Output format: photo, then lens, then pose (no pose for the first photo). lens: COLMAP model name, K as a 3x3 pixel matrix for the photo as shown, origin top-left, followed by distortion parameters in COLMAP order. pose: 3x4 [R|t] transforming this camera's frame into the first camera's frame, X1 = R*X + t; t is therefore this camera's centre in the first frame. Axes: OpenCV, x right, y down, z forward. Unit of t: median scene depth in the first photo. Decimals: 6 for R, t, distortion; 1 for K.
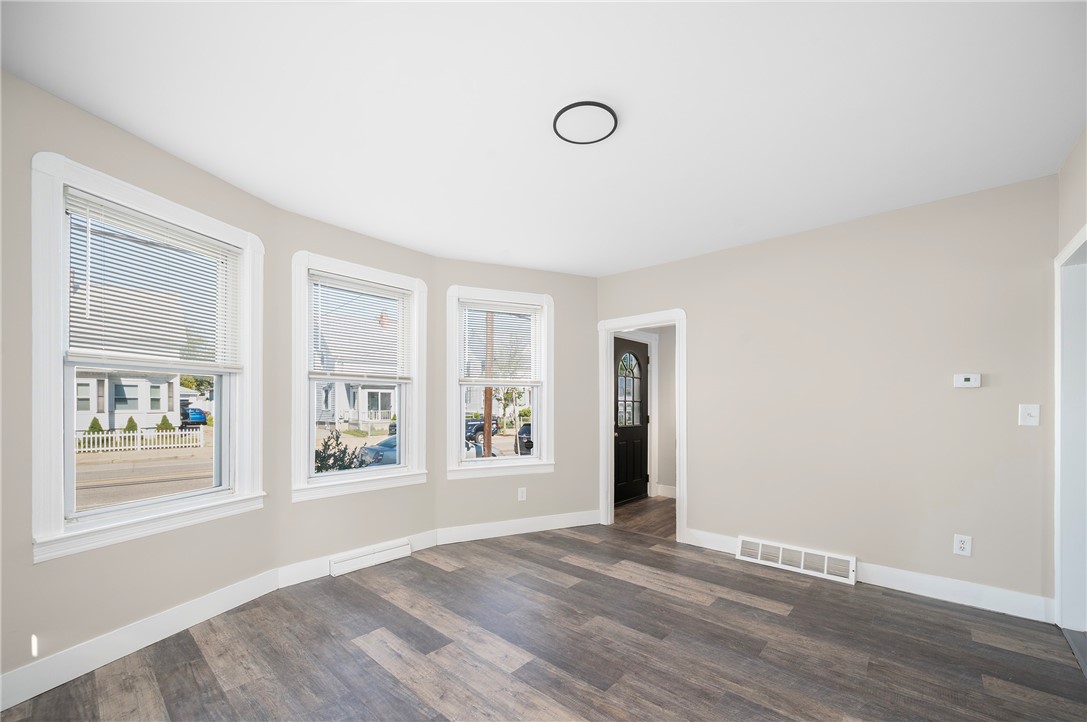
lens RADIAL K [[441.2, 0, 551.9], [0, 441.2, 401.0], [0, 0, 1]] dist [-0.002884, -0.000453]
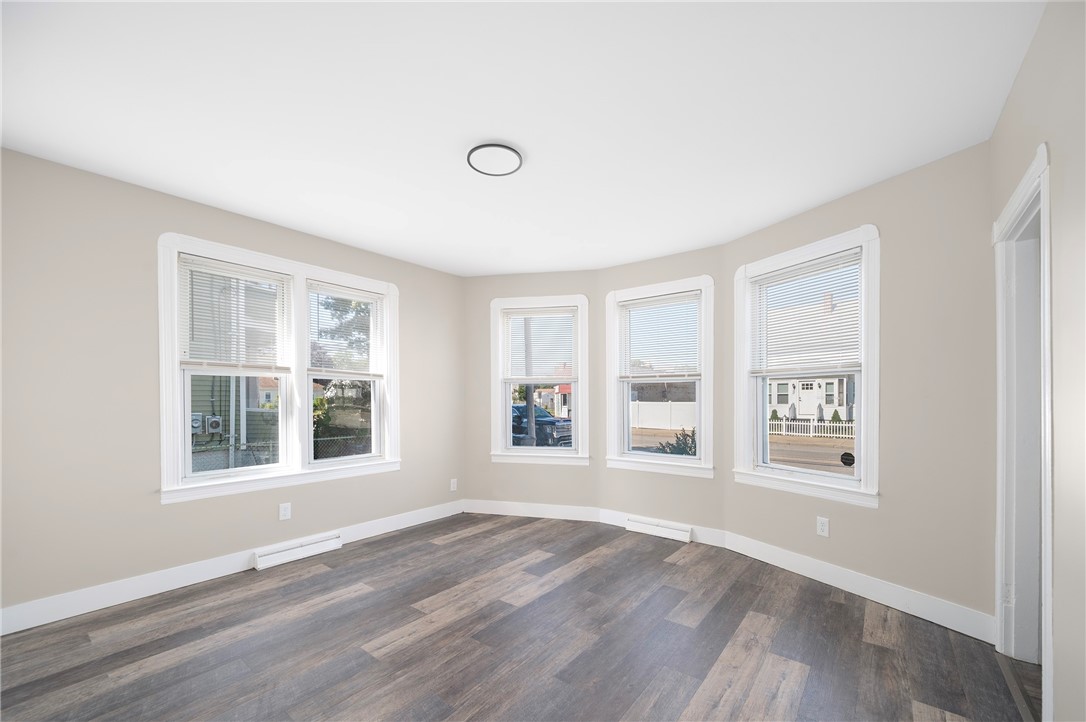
lens RADIAL K [[440.8, 0, 551.4], [0, 440.8, 401.0], [0, 0, 1]] dist [-0.002884, -0.000453]
pose [[0.057381, 0.003784, -0.998345, 0.657116], [0.008135, 0.999958, 0.004257, 0.003385], [0.998319, -0.008365, 0.057348, 0.568405]]
